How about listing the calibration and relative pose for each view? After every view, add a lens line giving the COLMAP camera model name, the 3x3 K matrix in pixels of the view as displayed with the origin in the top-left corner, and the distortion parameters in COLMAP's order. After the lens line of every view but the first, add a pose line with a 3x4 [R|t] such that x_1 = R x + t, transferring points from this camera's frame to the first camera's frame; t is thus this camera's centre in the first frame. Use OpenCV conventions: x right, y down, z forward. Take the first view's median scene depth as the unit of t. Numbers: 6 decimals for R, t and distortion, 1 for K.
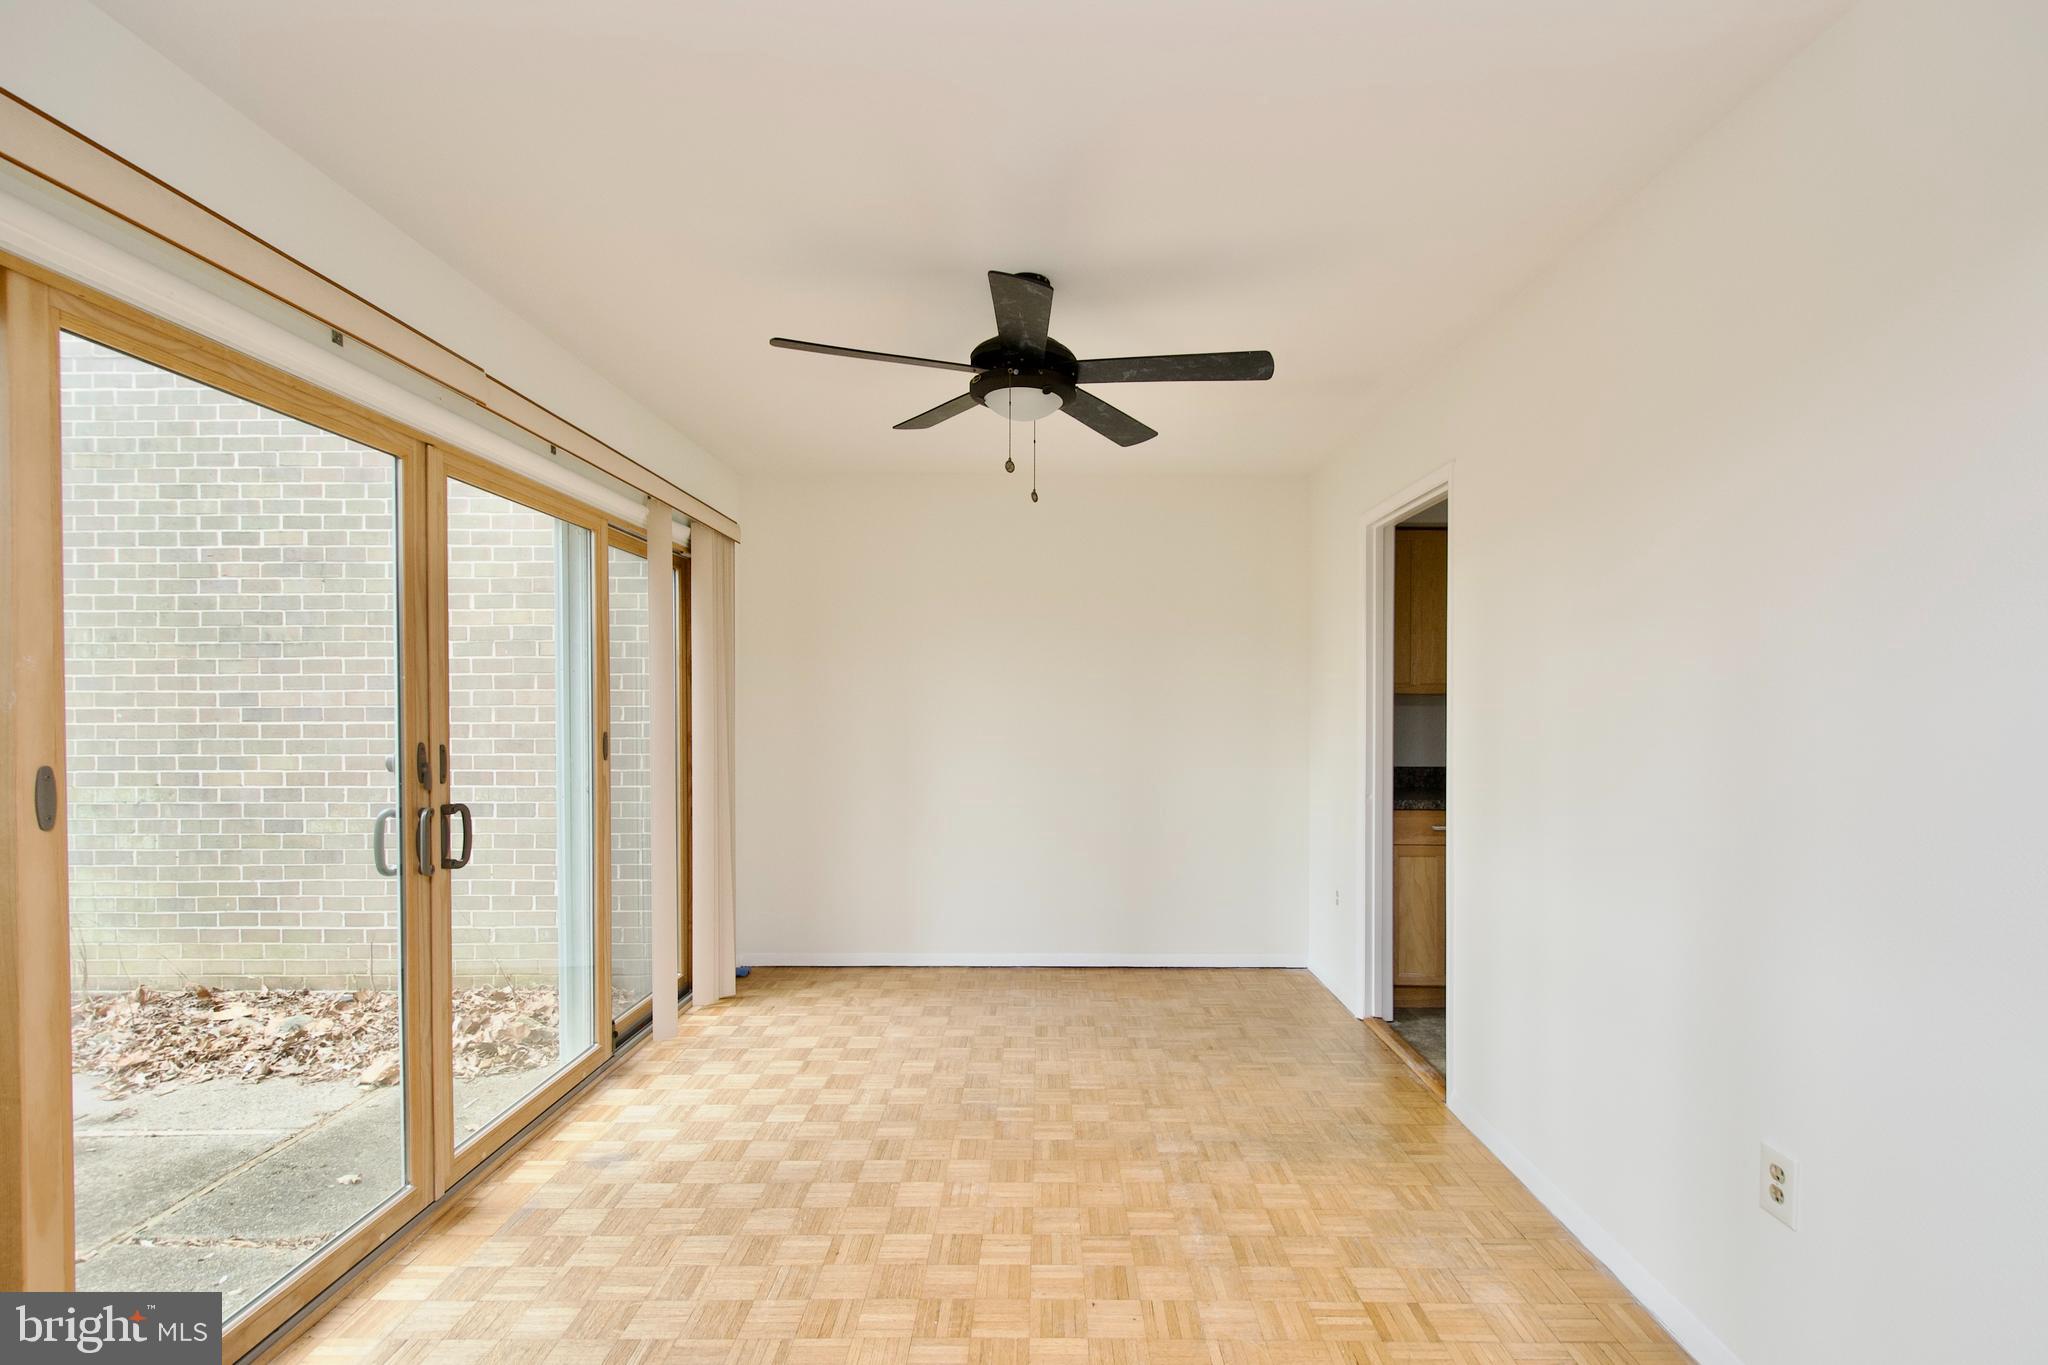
lens RADIAL K [[899.5, 0, 1028.0], [0, 899.5, 705.2], [0, 0, 1]] dist [0.010976, -0.006131]
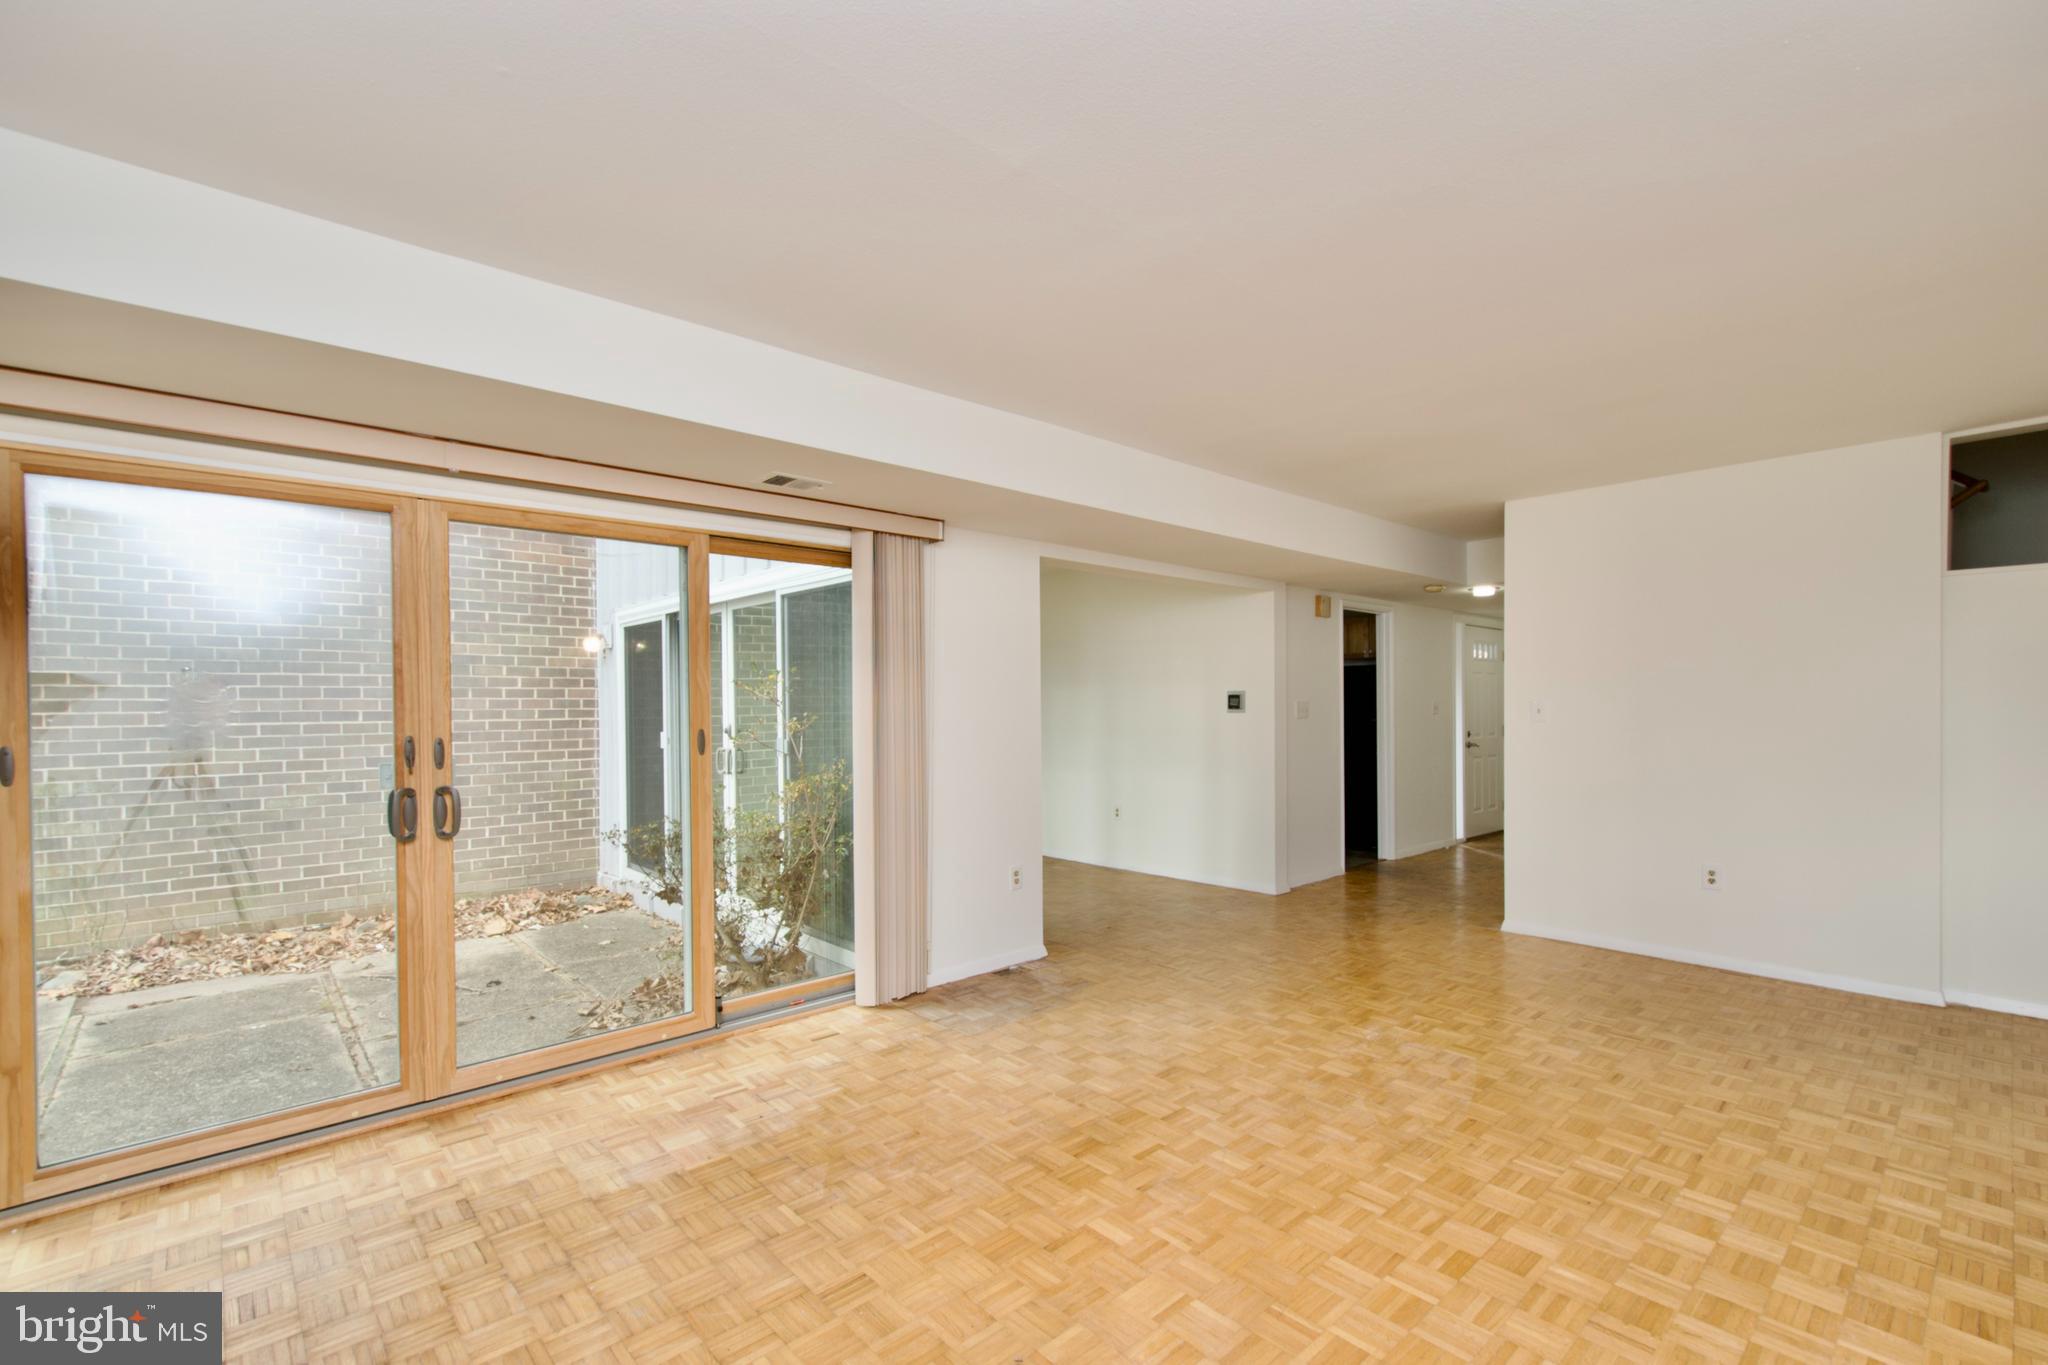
lens RADIAL K [[899.5, 0, 1028.1], [0, 899.5, 715.4], [0, 0, 1]] dist [0.010976, -0.006131]
pose [[0.721949, -0.010103, 0.691873, -1.278767], [0.006020, 0.999947, 0.008320, 0.005308], [-0.691920, -0.001841, 0.721971, -0.967919]]
